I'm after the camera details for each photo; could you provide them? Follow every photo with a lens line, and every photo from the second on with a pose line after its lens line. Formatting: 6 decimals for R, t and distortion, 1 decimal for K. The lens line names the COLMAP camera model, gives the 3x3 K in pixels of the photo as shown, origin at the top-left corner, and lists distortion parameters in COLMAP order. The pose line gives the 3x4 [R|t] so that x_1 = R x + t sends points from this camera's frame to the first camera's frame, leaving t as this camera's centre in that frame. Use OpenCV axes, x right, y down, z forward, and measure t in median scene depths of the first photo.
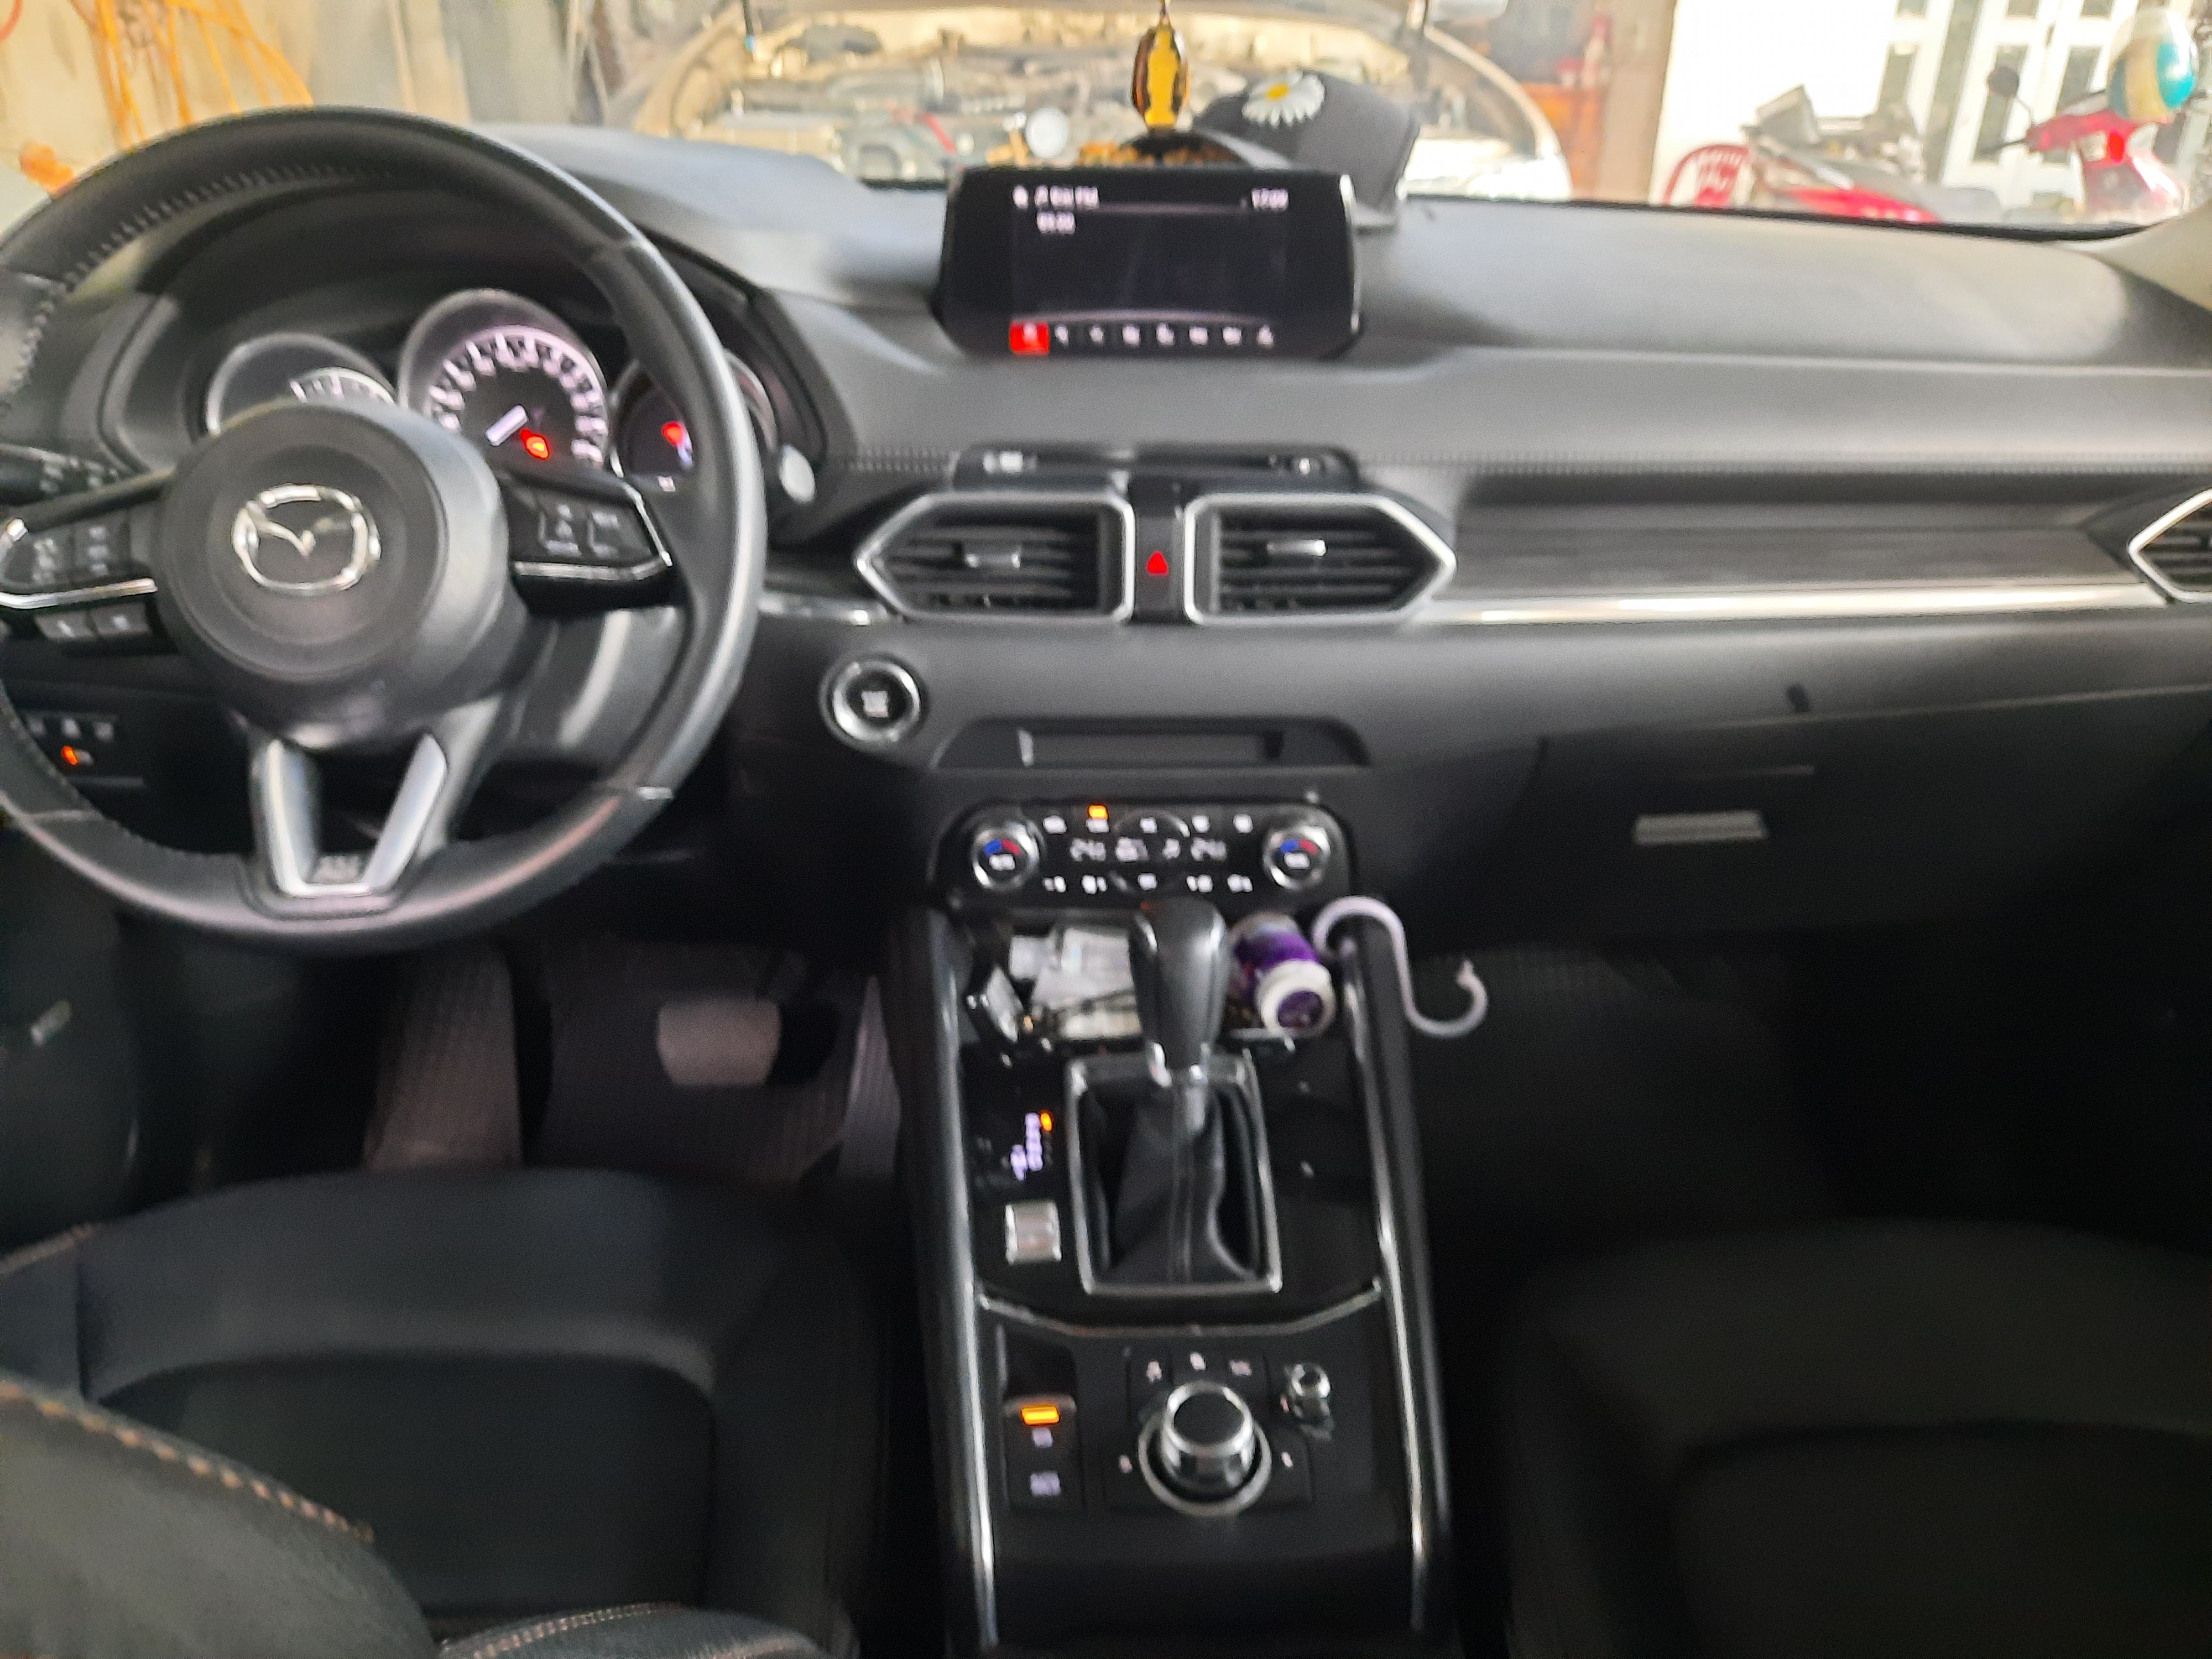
lens RADIAL K [[1592.2, 0, 1126.5], [0, 1592.2, 835.4], [0, 0, 1]] dist [0.004597, -0.008794]
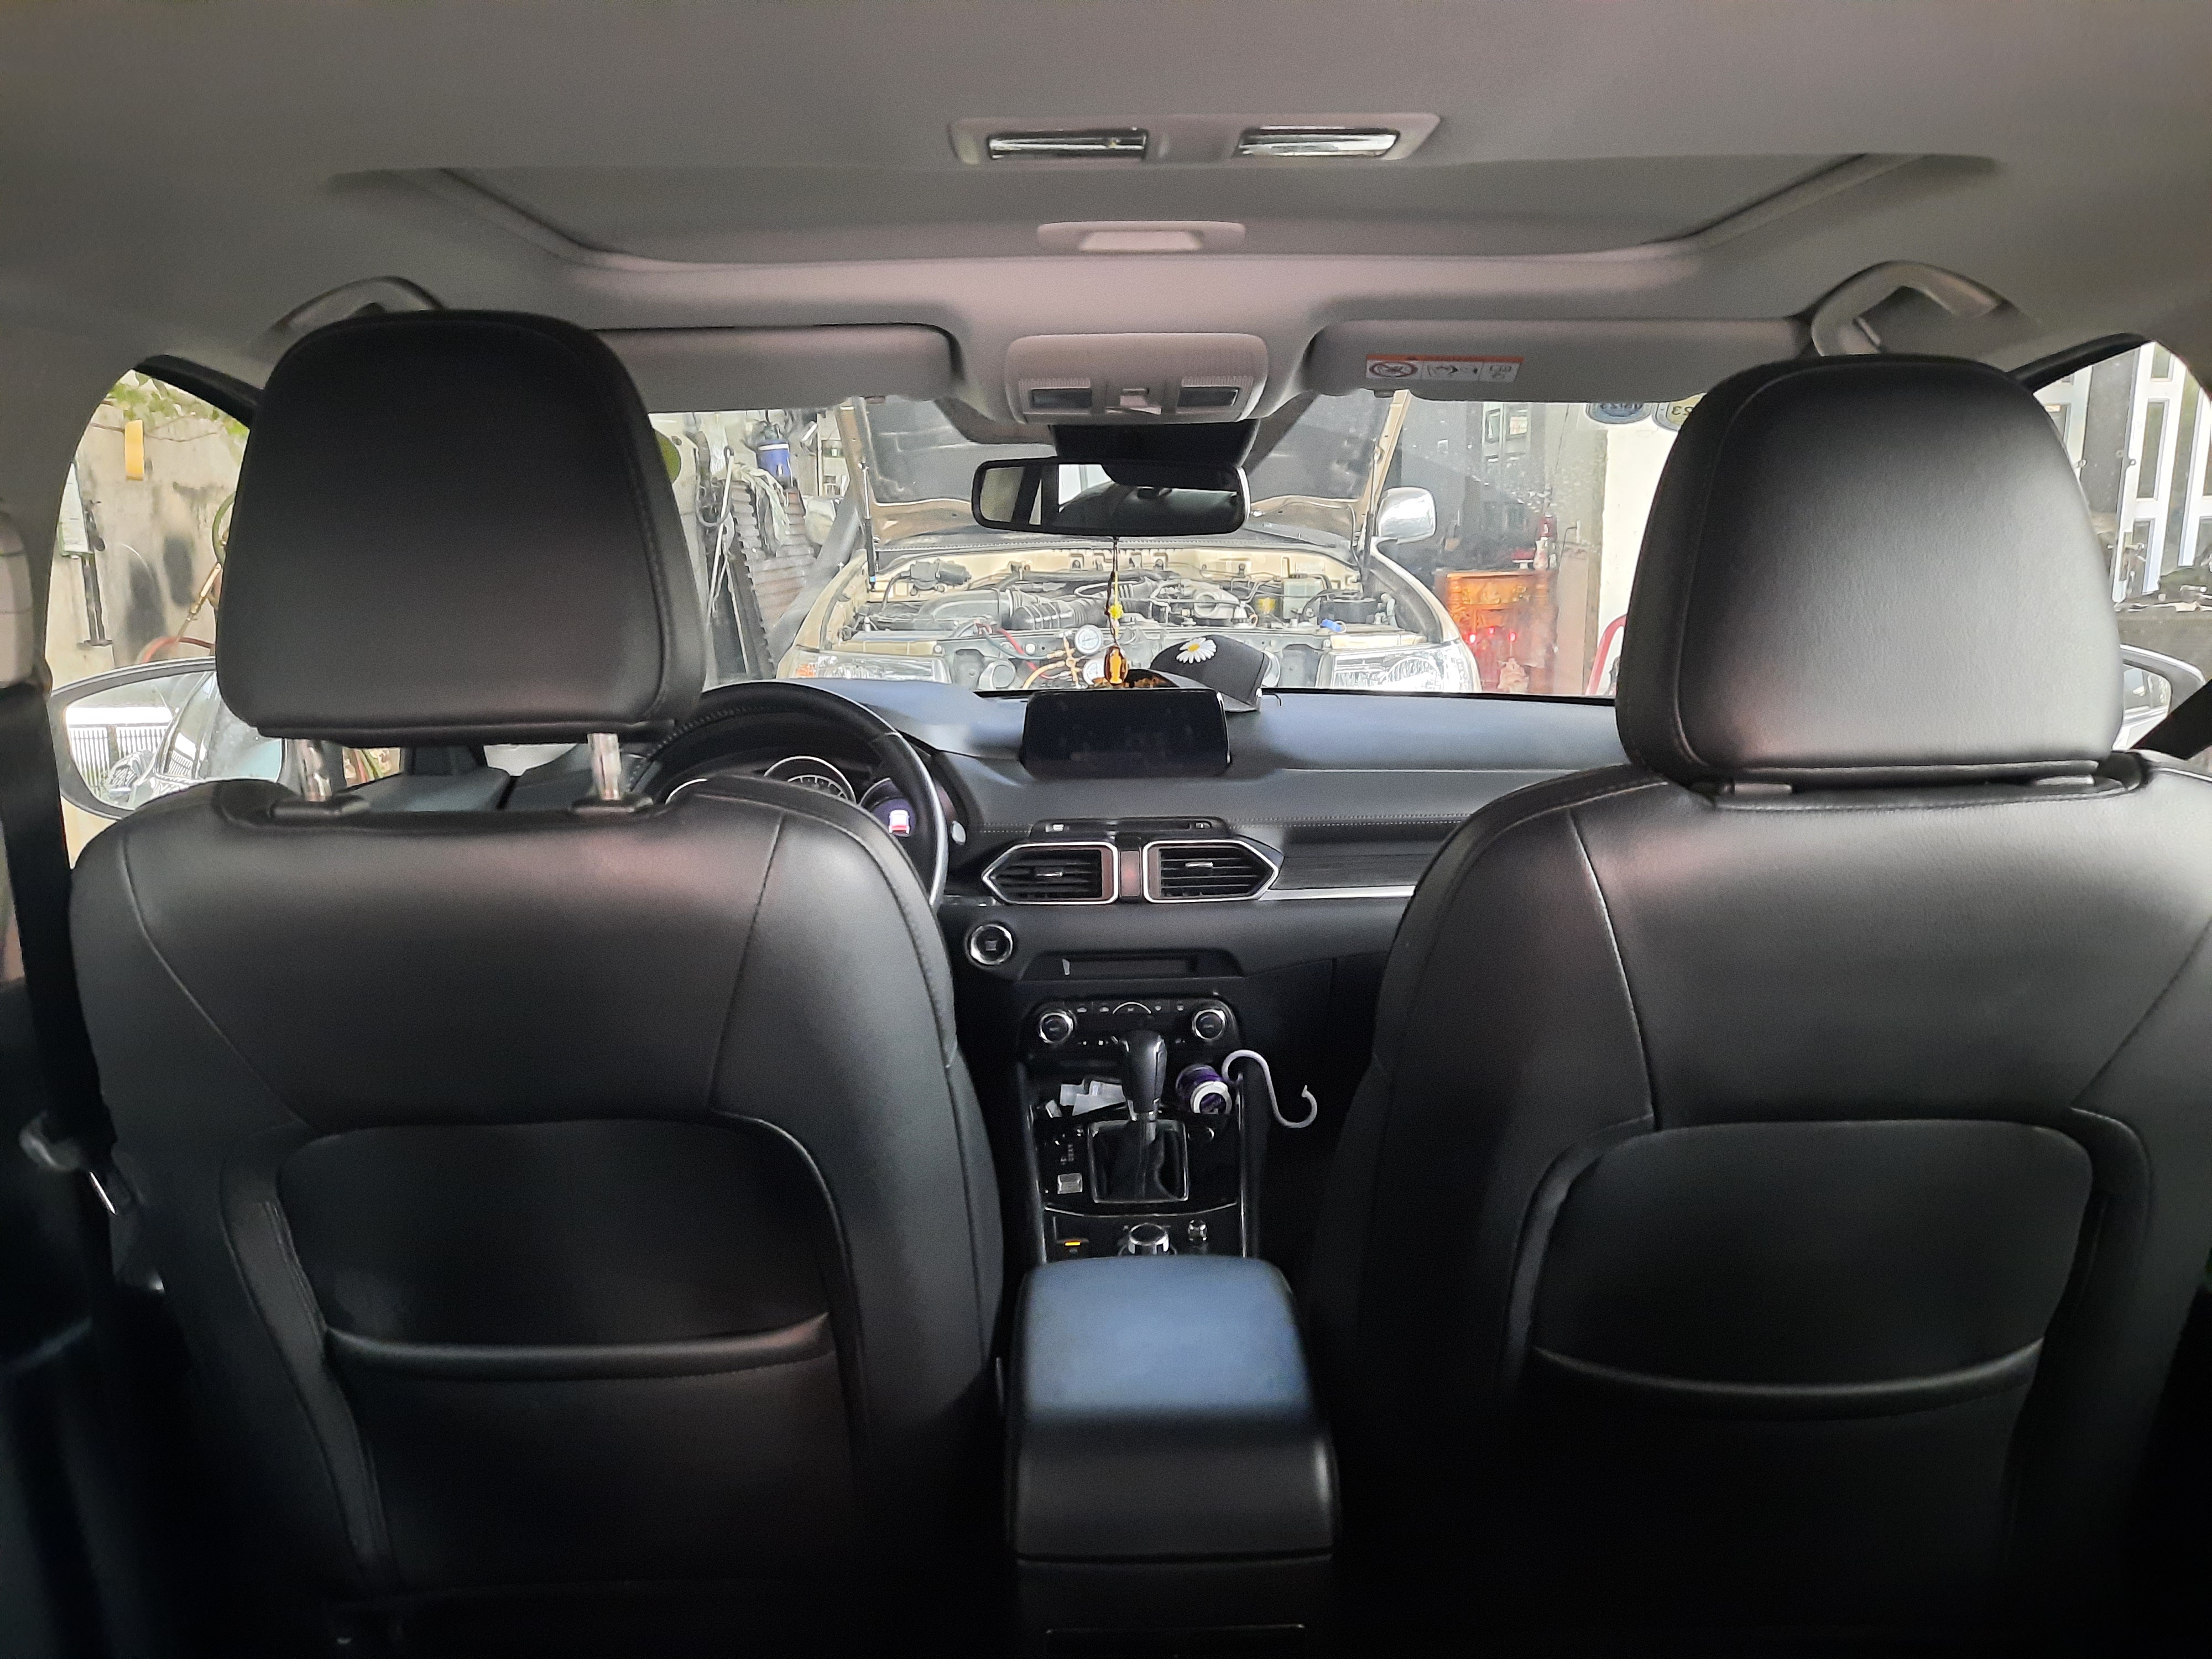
lens RADIAL K [[1592.2, 0, 1104.0], [0, 1592.2, 827.2], [0, 0, 1]] dist [0.004597, -0.008794]
pose [[0.998444, -0.027569, -0.048472, 0.083683], [0.013360, 0.962189, -0.272056, 0.314420], [0.054139, 0.270985, 0.961060, -0.939249]]
